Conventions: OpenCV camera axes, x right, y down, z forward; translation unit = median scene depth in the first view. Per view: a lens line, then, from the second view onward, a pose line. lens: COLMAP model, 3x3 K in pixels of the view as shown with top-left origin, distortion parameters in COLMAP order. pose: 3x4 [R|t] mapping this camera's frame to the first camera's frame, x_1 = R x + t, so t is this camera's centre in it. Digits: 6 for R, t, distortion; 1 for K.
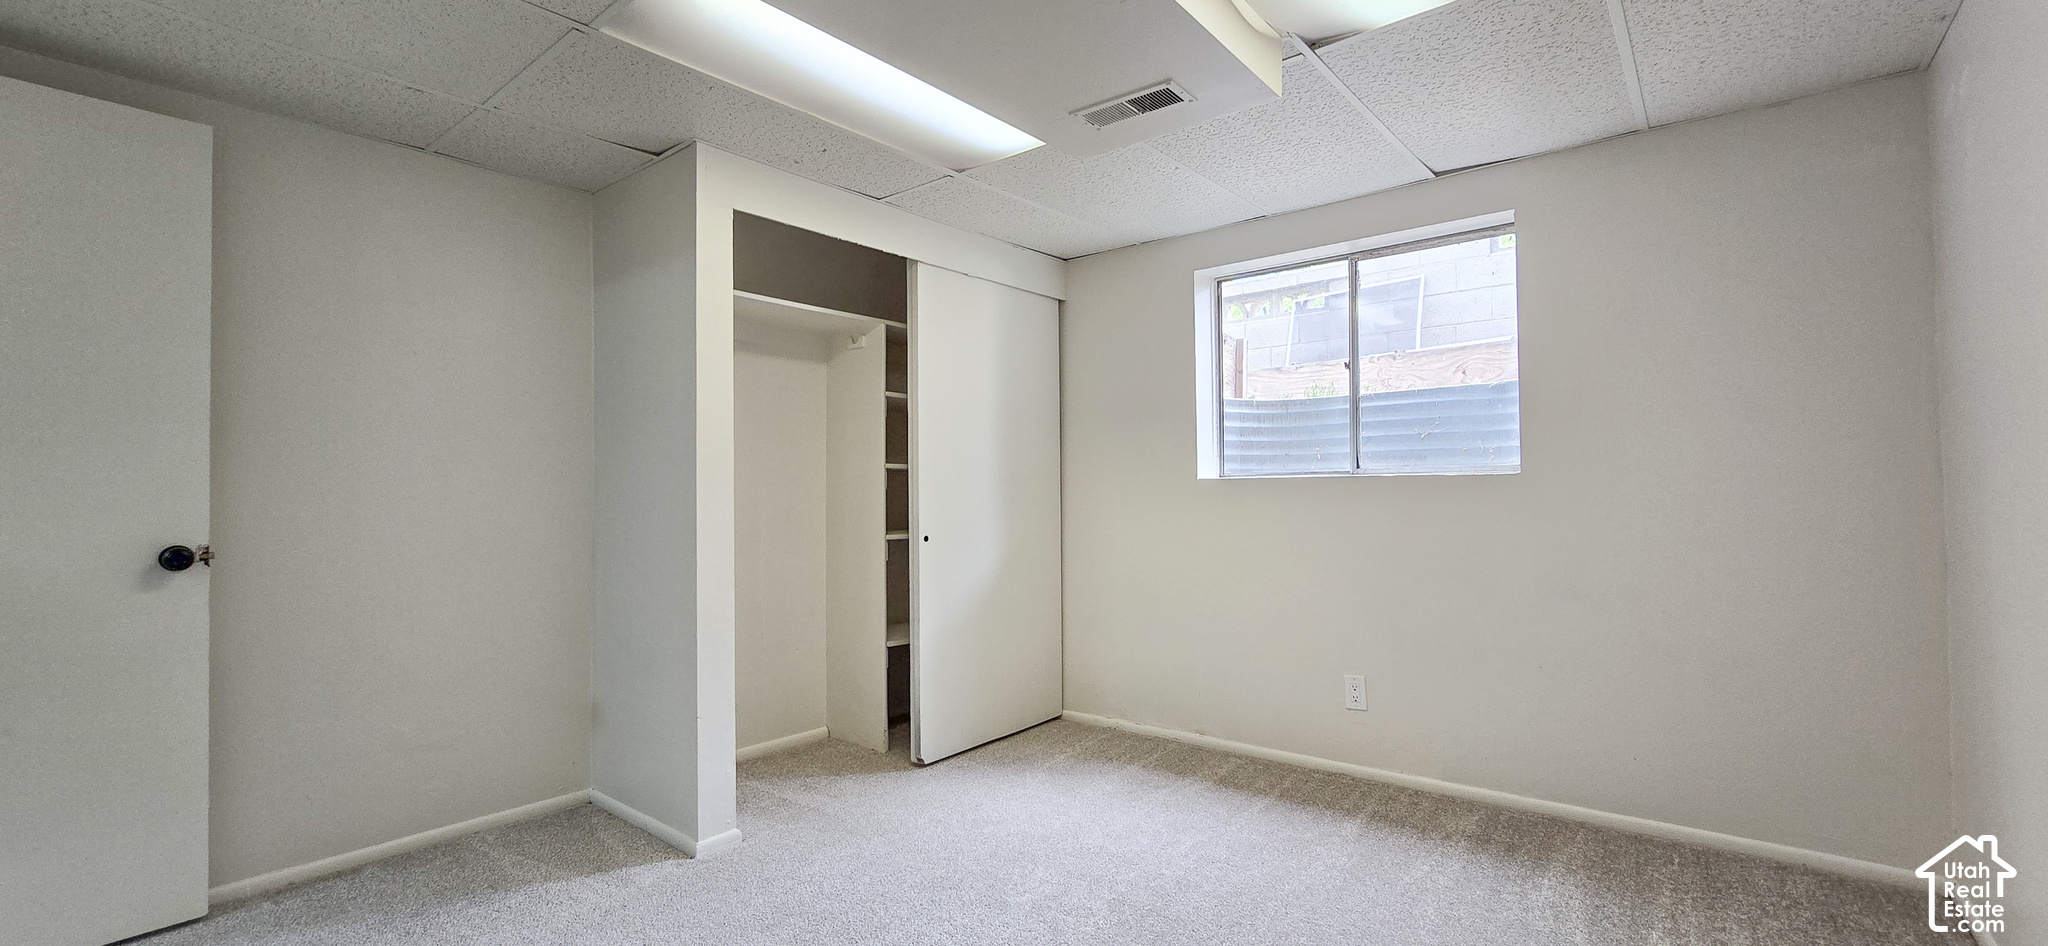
lens RADIAL K [[861.7, 0, 1019.0], [0, 861.7, 475.2], [0, 0, 1]] dist [0.000320, 0.000092]
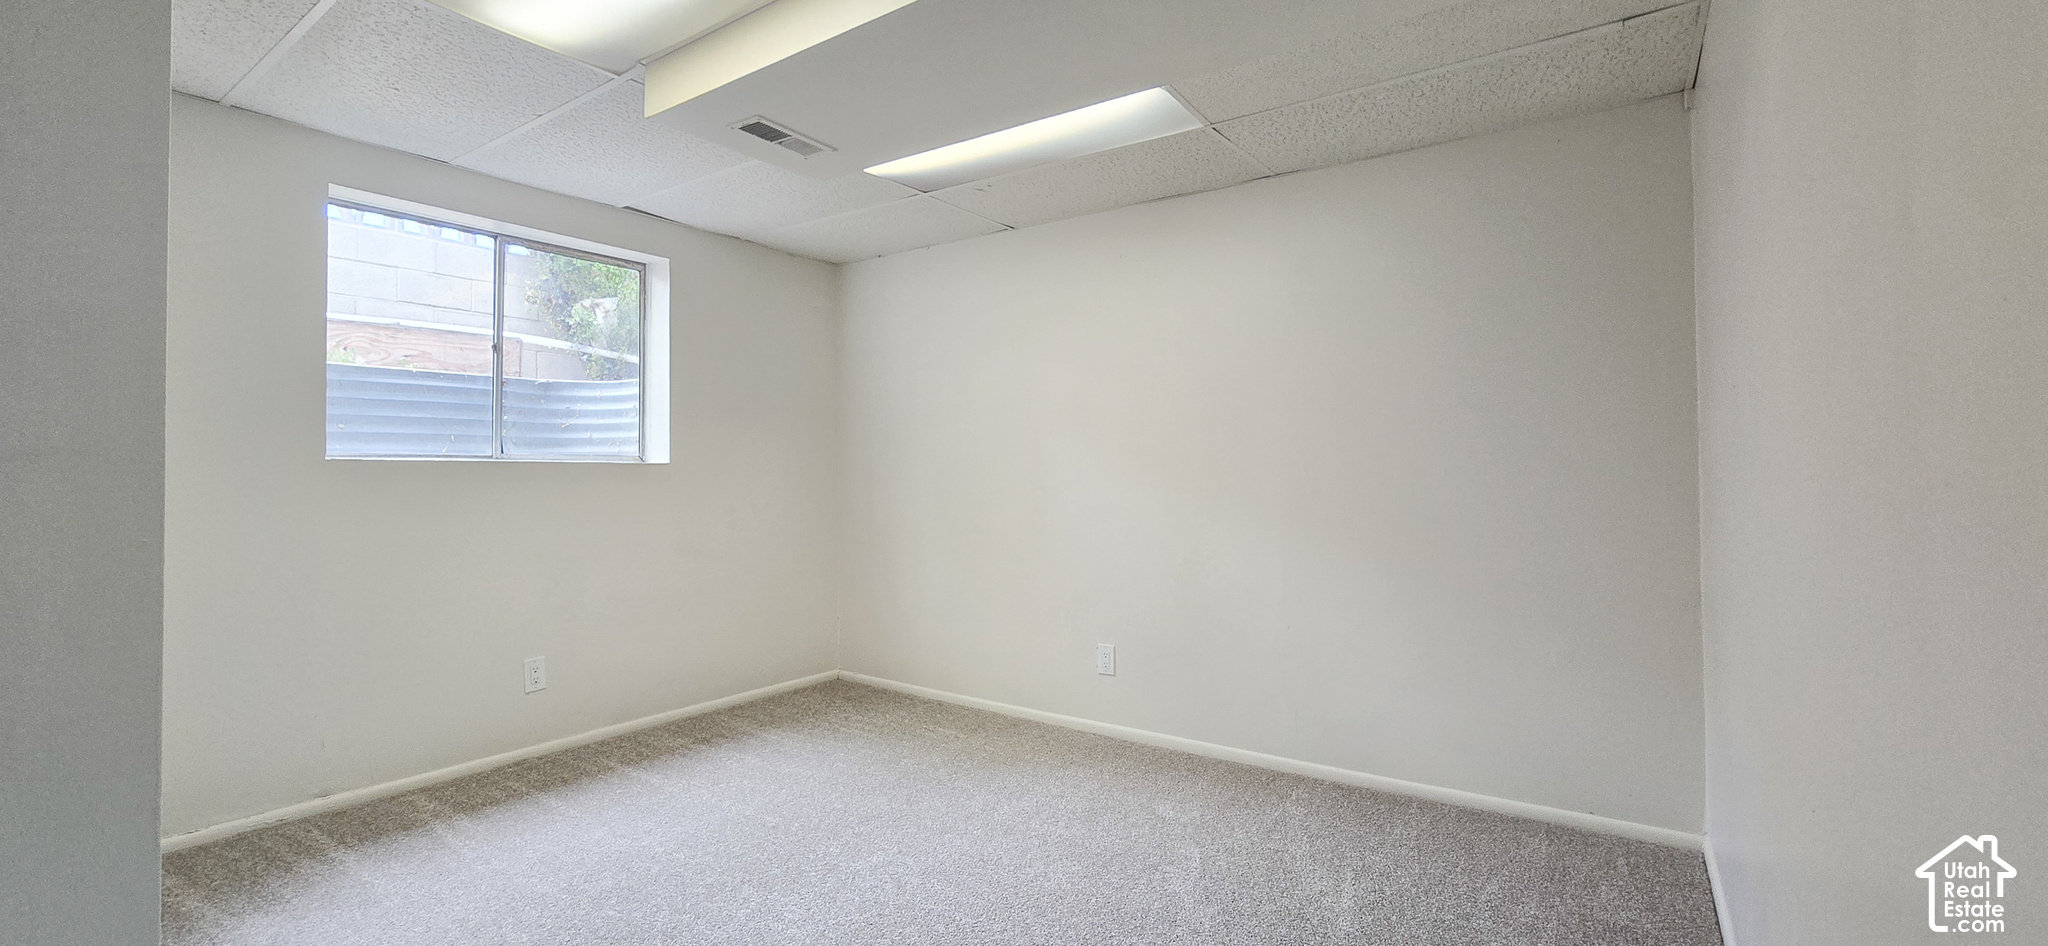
lens RADIAL K [[861.7, 0, 1019.0], [0, 861.7, 475.2], [0, 0, 1]] dist [0.000320, 0.000092]
pose [[-0.064770, 0.002847, 0.997896, -0.625331], [-0.013711, 0.999899, -0.003742, 0.012695], [-0.997806, -0.013924, -0.064724, 0.471652]]
